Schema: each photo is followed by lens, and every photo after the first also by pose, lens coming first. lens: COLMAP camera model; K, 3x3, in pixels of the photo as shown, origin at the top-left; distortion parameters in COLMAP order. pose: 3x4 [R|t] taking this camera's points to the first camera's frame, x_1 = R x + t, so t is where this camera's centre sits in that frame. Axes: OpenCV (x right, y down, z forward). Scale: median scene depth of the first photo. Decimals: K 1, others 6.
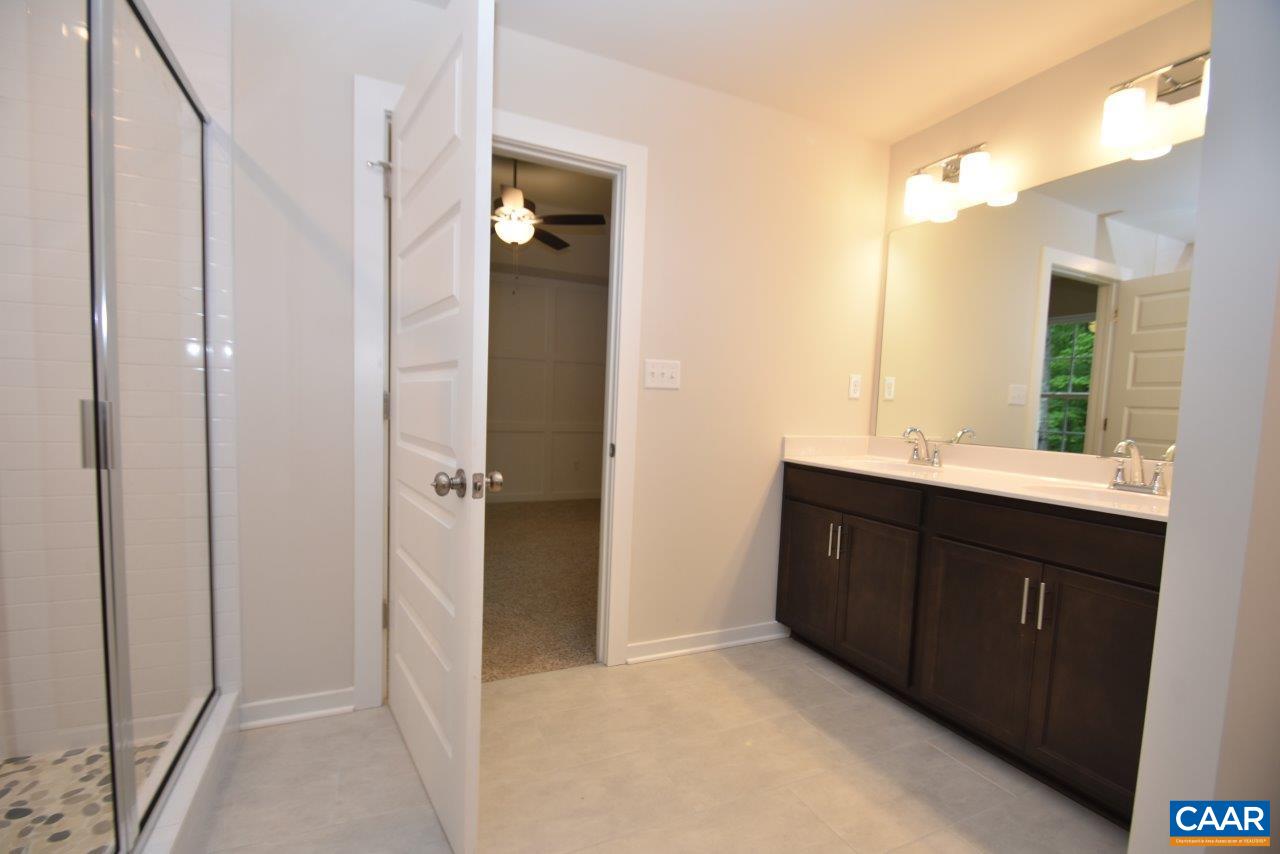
lens RADIAL K [[586.7, 0, 626.4], [0, 586.7, 449.0], [0, 0, 1]] dist [0.010682, -0.017623]
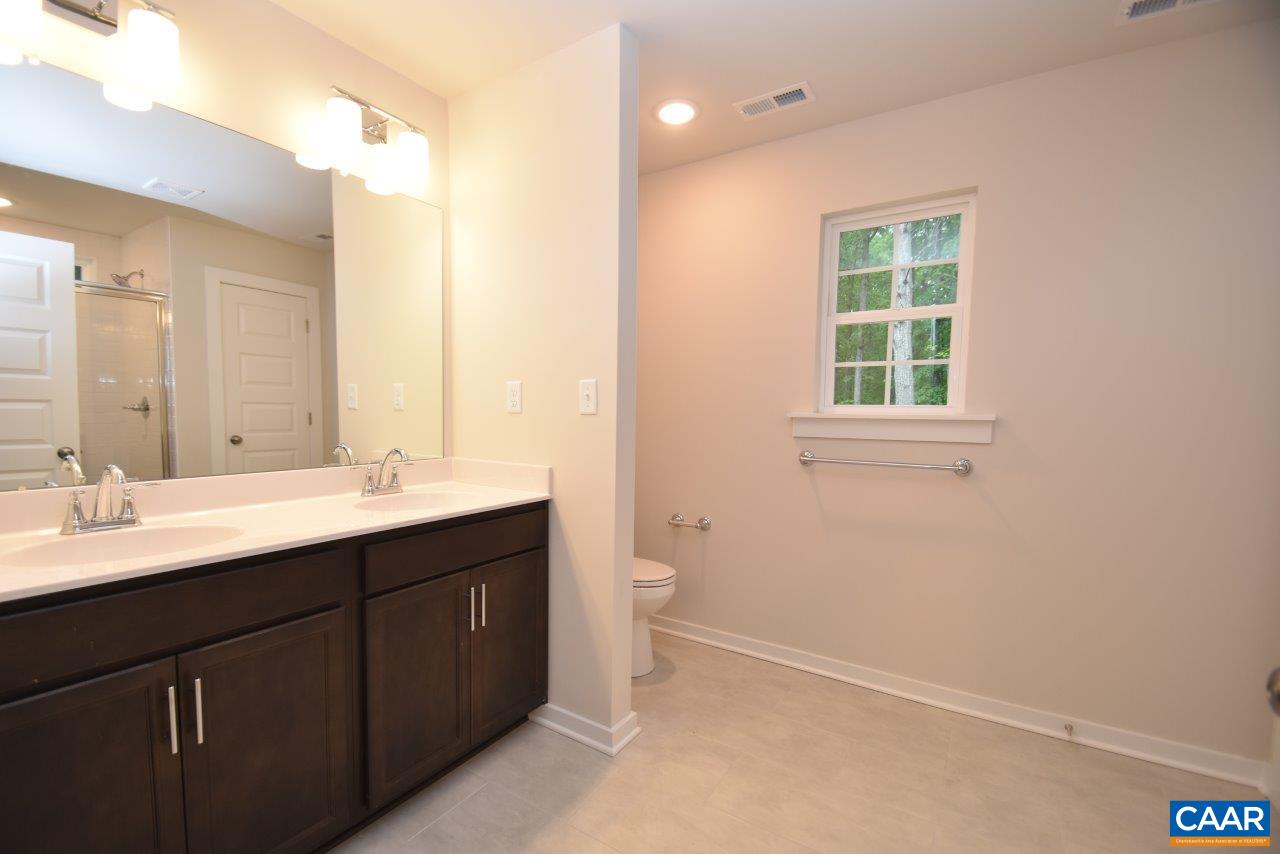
lens RADIAL K [[586.7, 0, 626.4], [0, 586.7, 449.0], [0, 0, 1]] dist [0.010682, -0.017623]
pose [[-0.542408, -0.102596, 0.833827, -0.288875], [0.039515, 0.988301, 0.147307, -0.152253], [-0.839185, 0.112849, -0.532008, 1.184146]]
